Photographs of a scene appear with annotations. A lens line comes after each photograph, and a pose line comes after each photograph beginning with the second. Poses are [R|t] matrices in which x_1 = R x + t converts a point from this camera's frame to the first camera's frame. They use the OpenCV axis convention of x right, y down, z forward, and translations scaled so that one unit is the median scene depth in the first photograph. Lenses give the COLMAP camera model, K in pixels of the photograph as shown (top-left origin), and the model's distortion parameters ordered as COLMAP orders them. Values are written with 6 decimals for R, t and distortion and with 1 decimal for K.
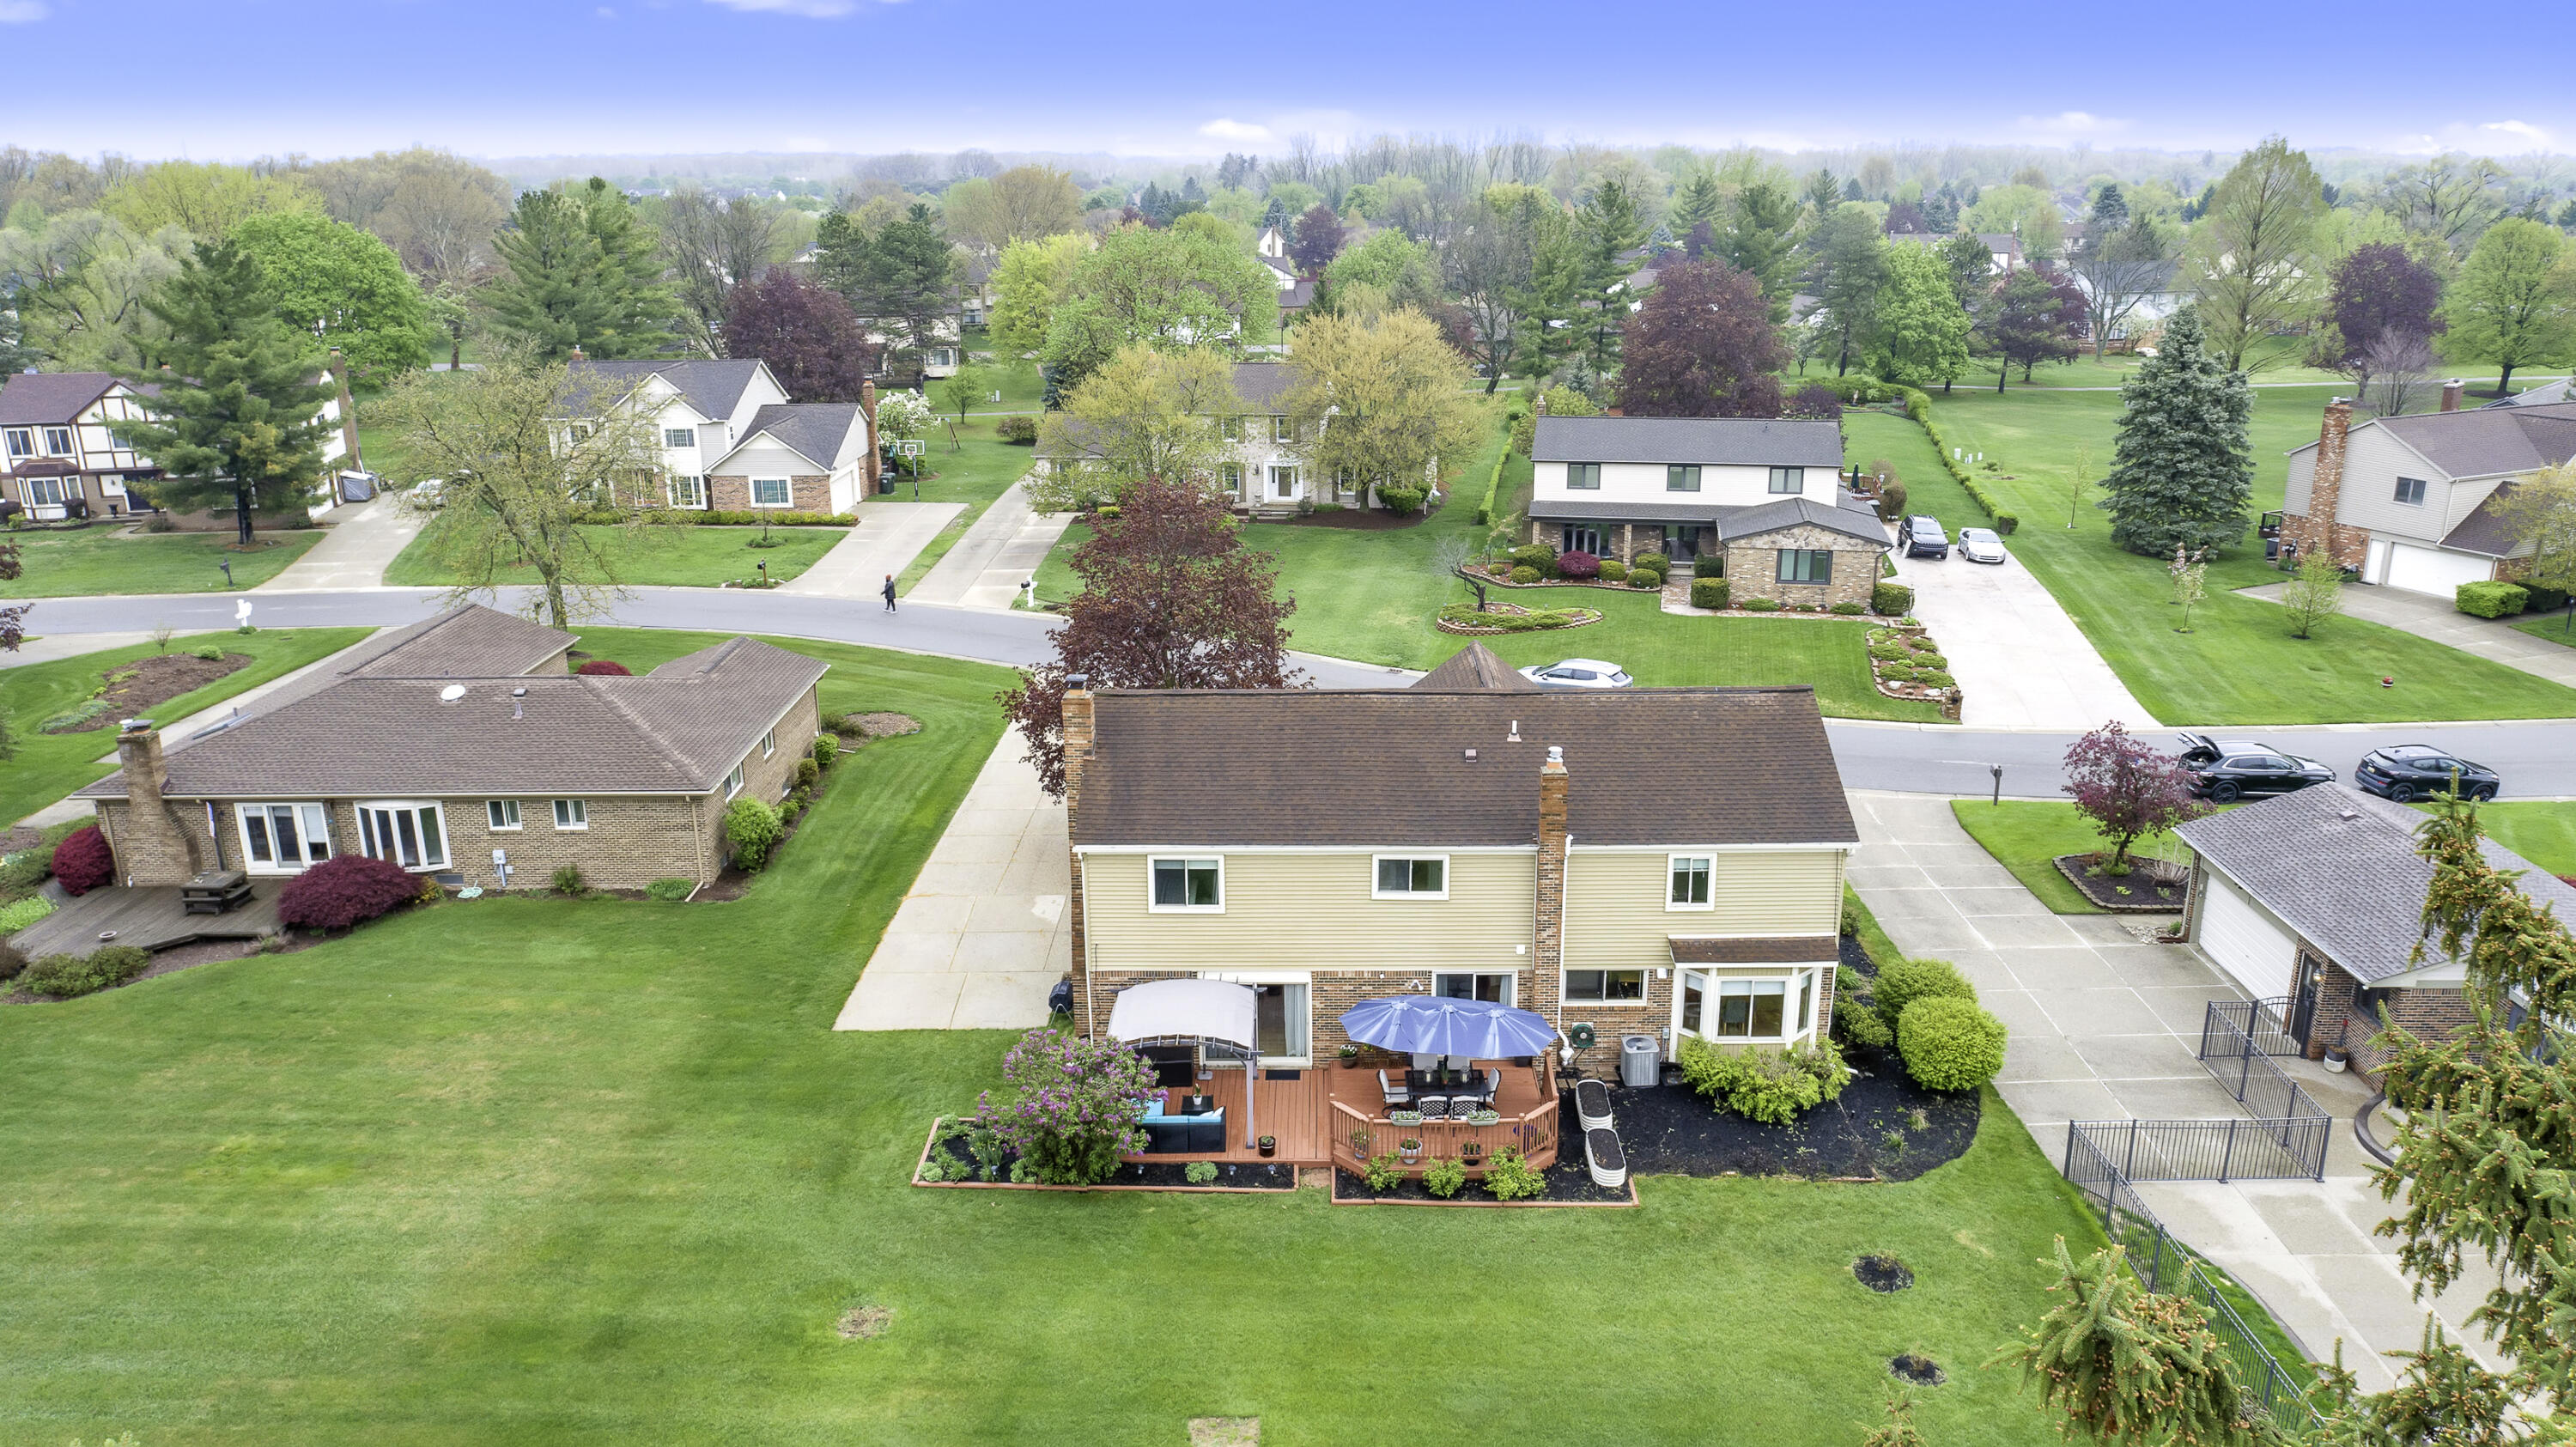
lens RADIAL K [[1760.9, 0, 1288.0], [0, 1760.9, 723.5], [0, 0, 1]] dist [-0.008135, 0.002716]
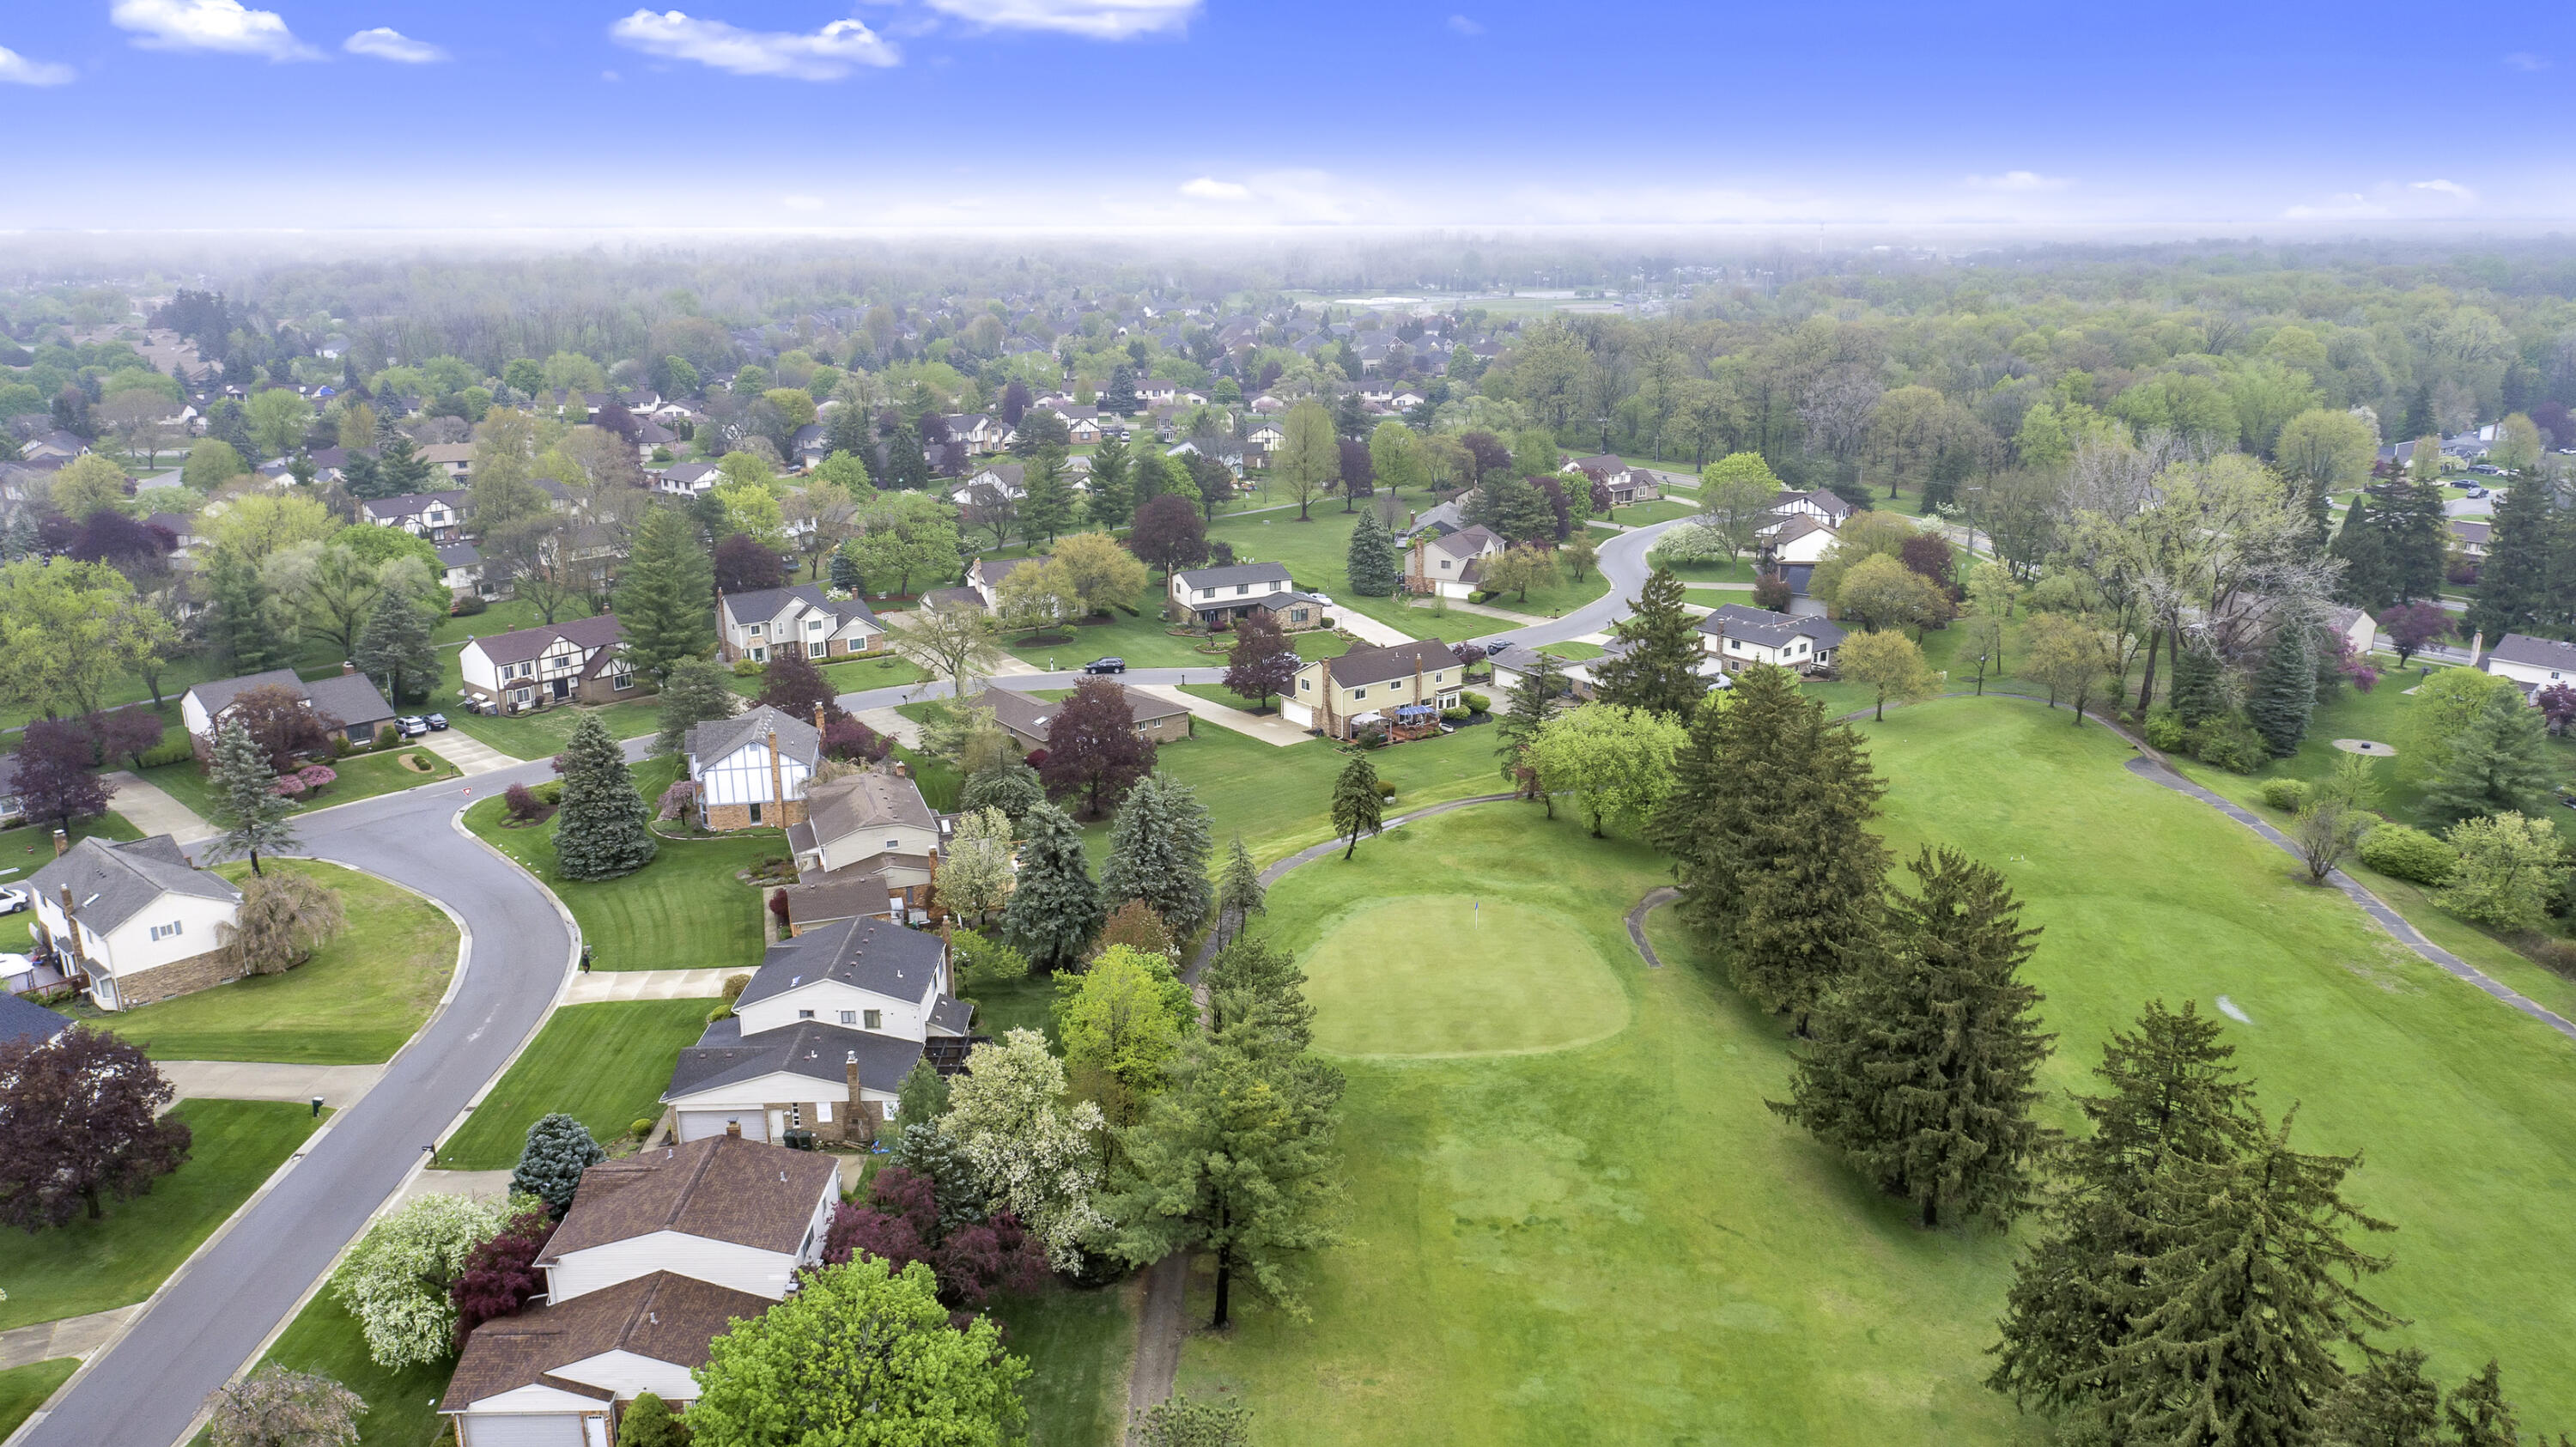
lens RADIAL K [[1760.9, 0, 1288.0], [0, 1760.9, 723.5], [0, 0, 1]] dist [-0.008135, 0.002716]
pose [[0.793167, -0.164944, 0.586242, -2.977323], [0.182403, 0.982774, 0.029725, -0.008469], [-0.581046, 0.083355, 0.809591, -2.706606]]
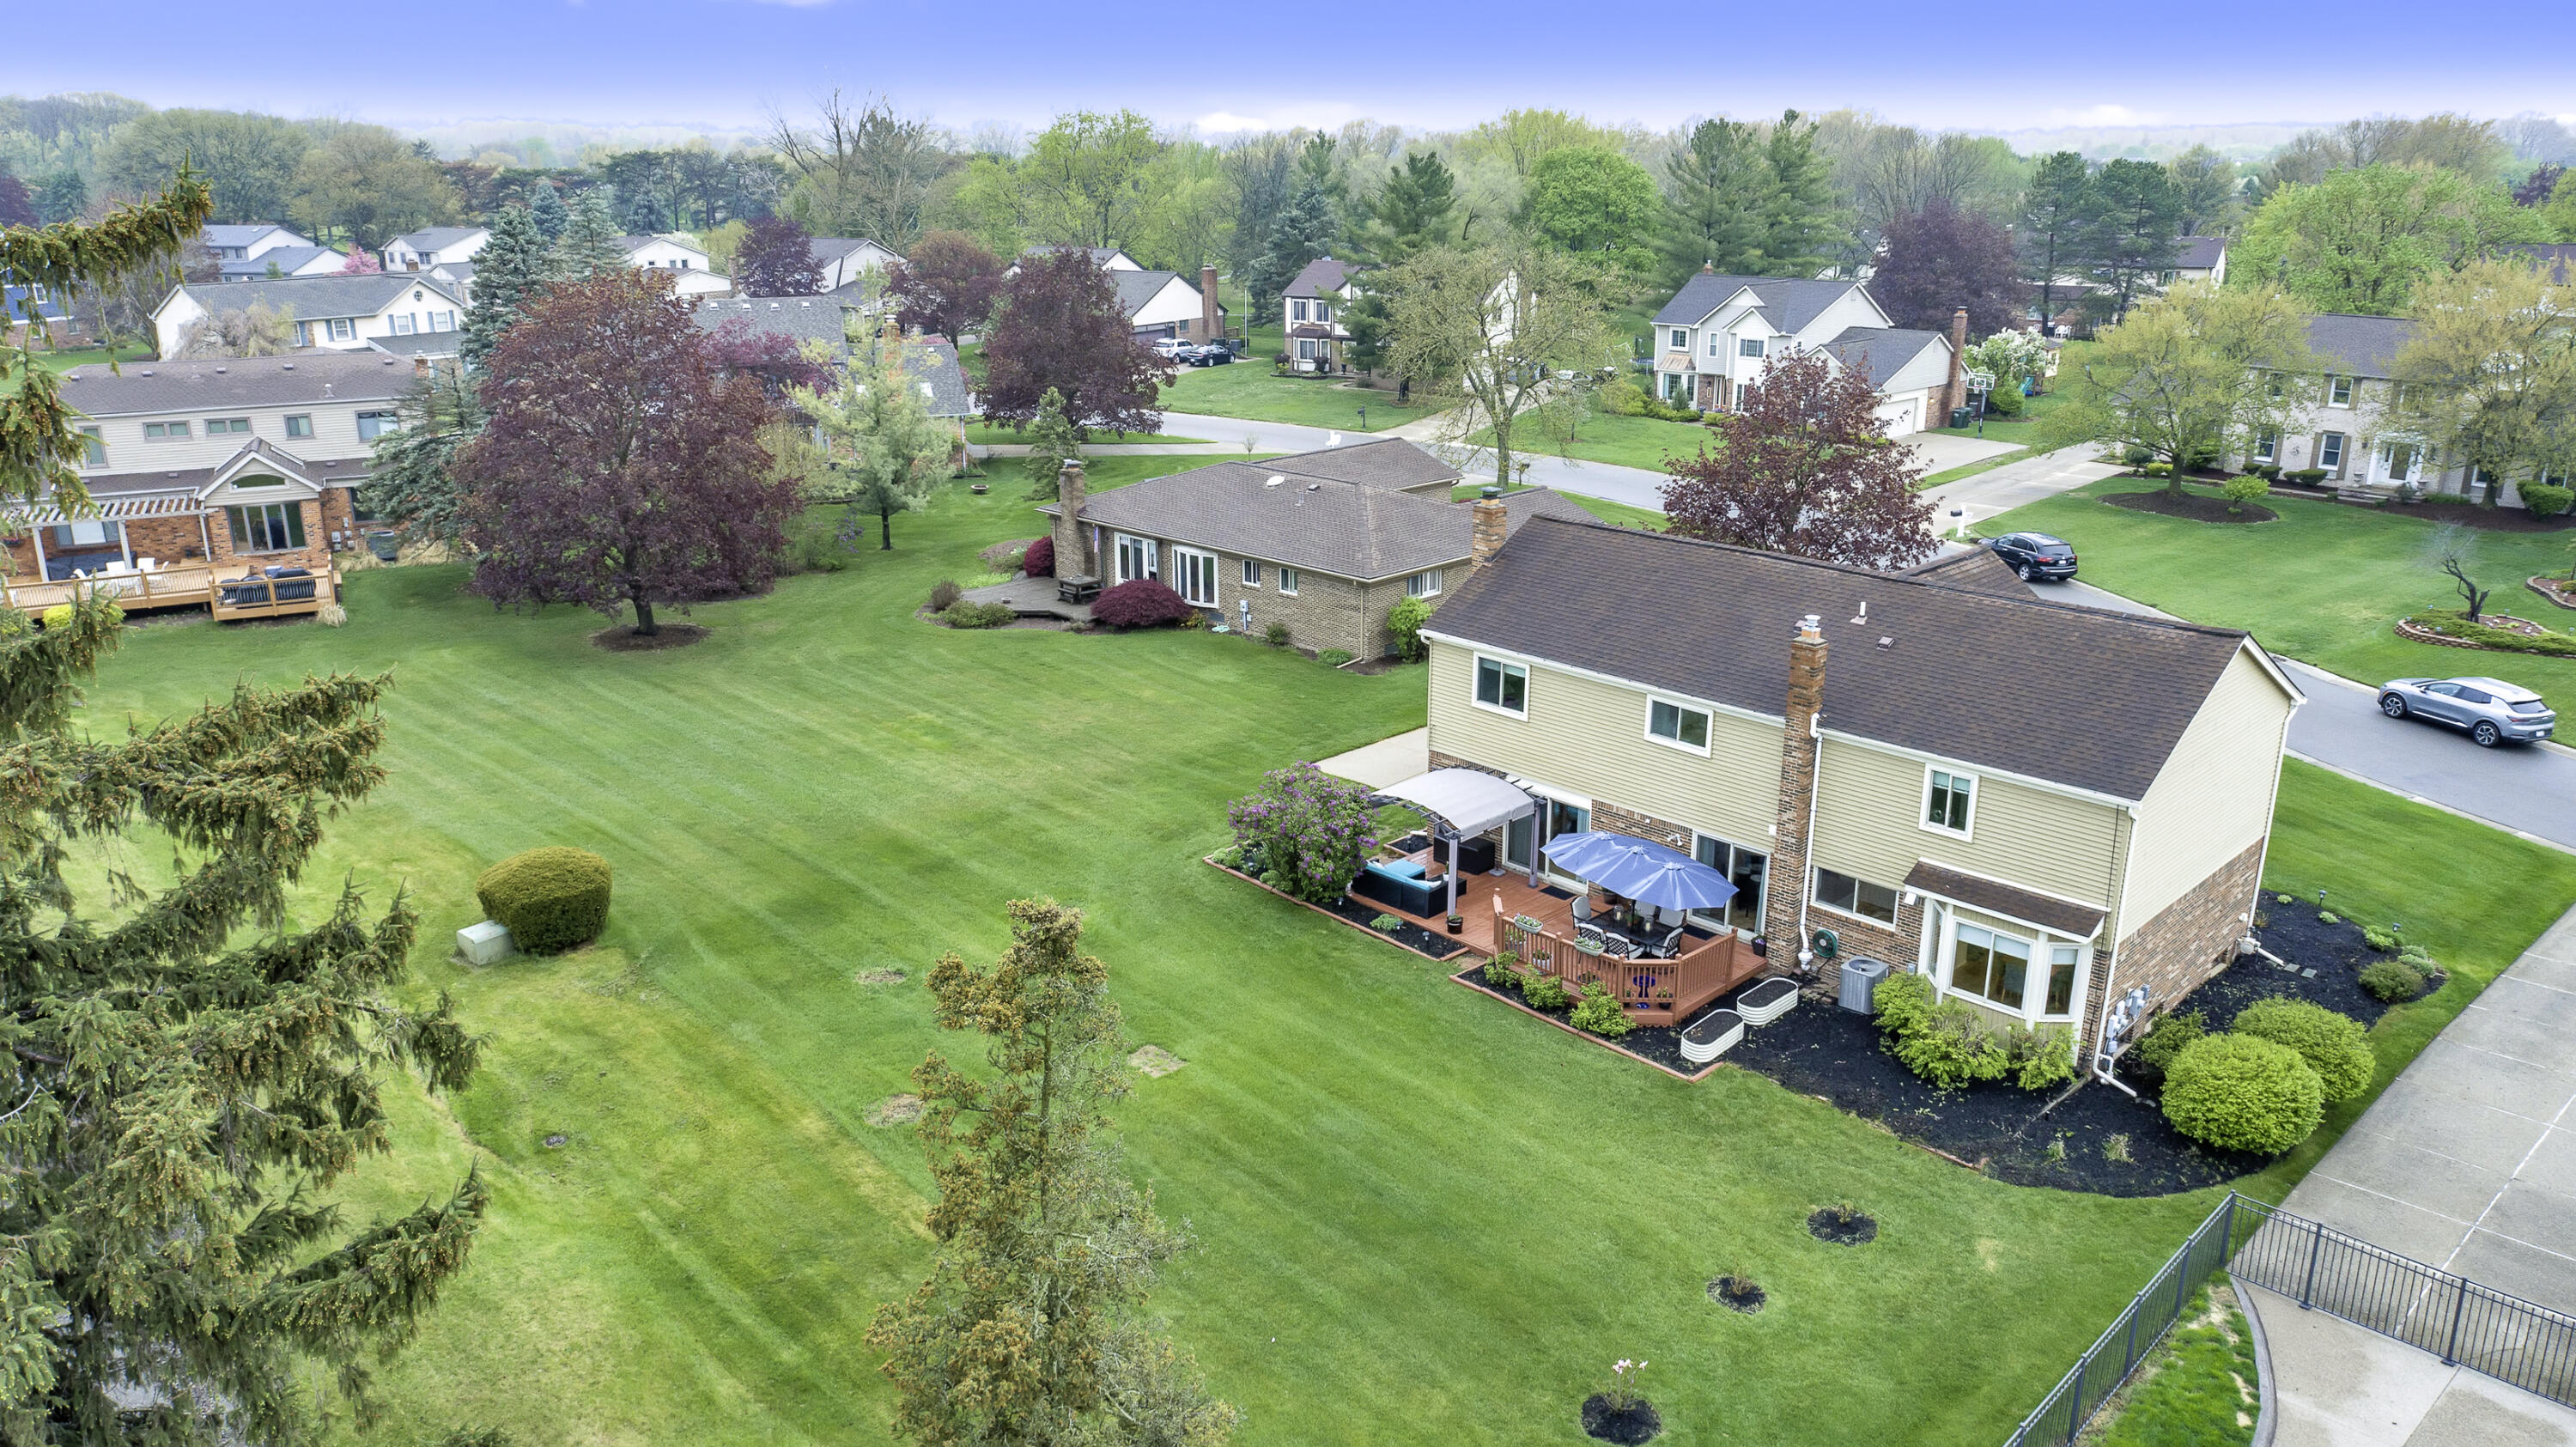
lens RADIAL K [[1760.9, 0, 1288.0], [0, 1760.9, 723.5], [0, 0, 1]] dist [-0.008135, 0.002716]
pose [[0.705638, 0.221593, -0.673032, 0.565374], [-0.212604, 0.972290, 0.097218, 0.036028], [0.675925, 0.074489, 0.733196, 0.127584]]
